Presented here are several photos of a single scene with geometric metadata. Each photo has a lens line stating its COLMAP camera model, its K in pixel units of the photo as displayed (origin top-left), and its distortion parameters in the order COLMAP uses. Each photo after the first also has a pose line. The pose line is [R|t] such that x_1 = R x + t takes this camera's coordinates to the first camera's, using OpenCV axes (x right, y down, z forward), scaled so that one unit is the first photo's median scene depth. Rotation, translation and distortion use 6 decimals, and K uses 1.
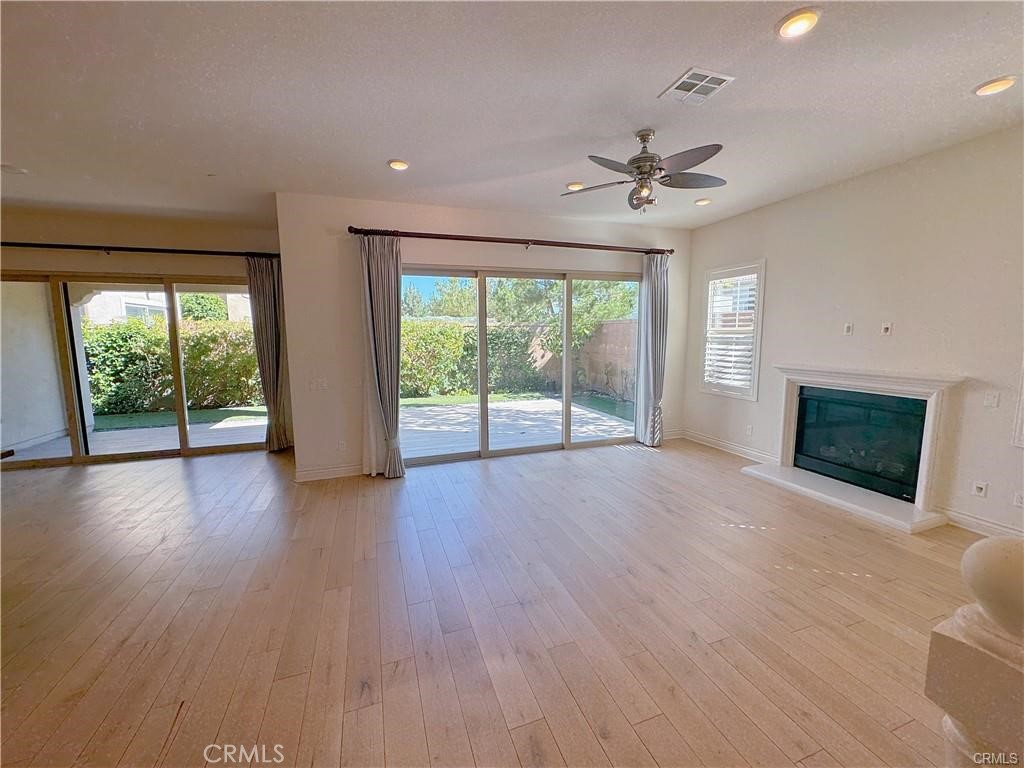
lens RADIAL K [[411.3, 0, 512.0], [0, 411.3, 384.0], [0, 0, 1]] dist [-0.000073, -0.000125]
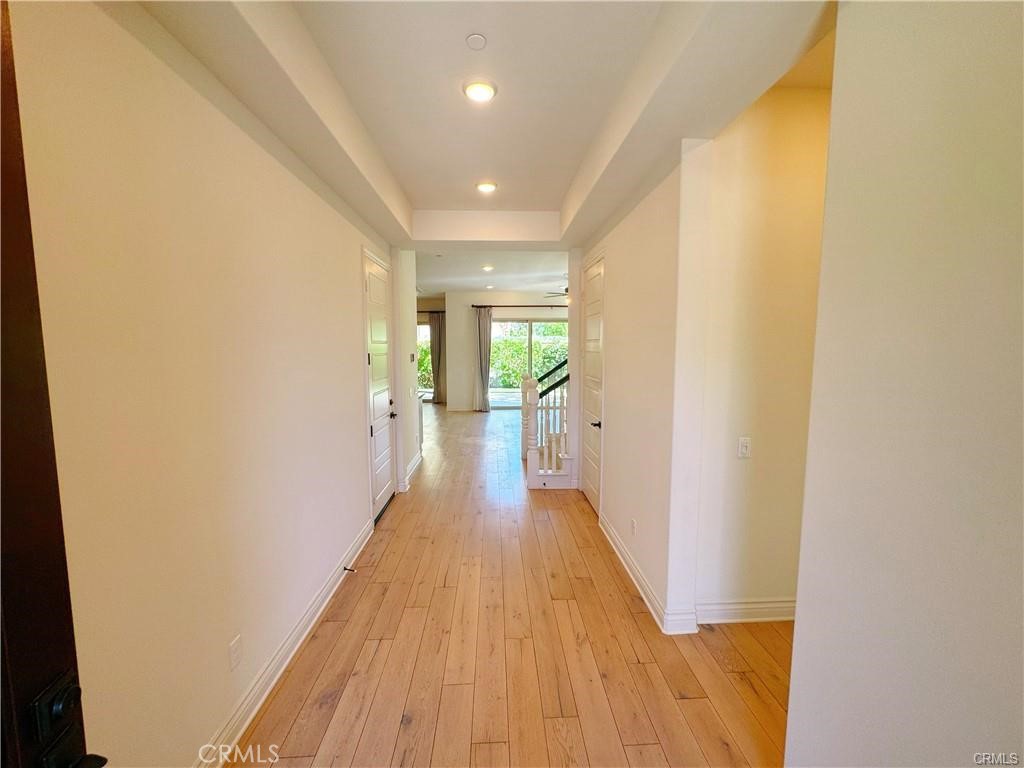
lens RADIAL K [[411.3, 0, 512.0], [0, 411.3, 384.0], [0, 0, 1]] dist [-0.000073, -0.000125]
pose [[0.957504, 0.039079, -0.285761, 0.465108], [-0.047812, 0.998576, -0.023644, 0.112793], [0.284430, 0.036302, 0.958009, -1.066191]]
